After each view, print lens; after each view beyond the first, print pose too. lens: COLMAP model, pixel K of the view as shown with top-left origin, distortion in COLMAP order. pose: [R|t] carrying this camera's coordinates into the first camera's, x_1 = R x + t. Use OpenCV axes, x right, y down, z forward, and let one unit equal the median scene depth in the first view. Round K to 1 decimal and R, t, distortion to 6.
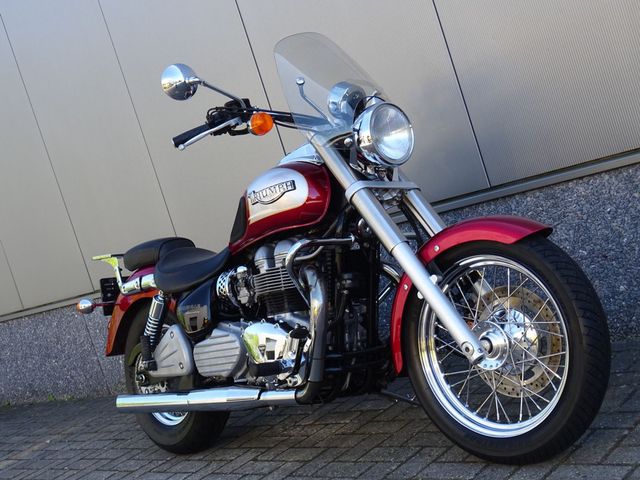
lens RADIAL K [[863.1, 0, 320.0], [0, 863.1, 240.0], [0, 0, 1]] dist [0.001709, 0.011183]
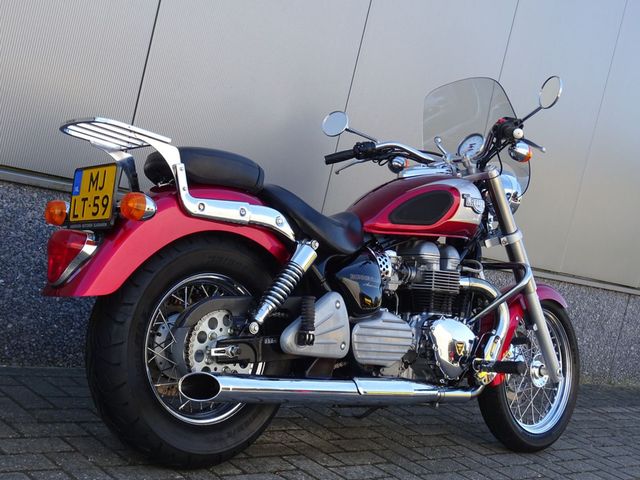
lens RADIAL K [[911.9, 0, 320.0], [0, 911.9, 240.0], [0, 0, 1]] dist [-0.002244, -0.014533]
pose [[-0.110658, 0.215184, 0.970284, -1.025887], [-0.183779, 0.955013, -0.232756, 0.260880], [-0.976719, -0.204074, -0.066134, 1.139167]]
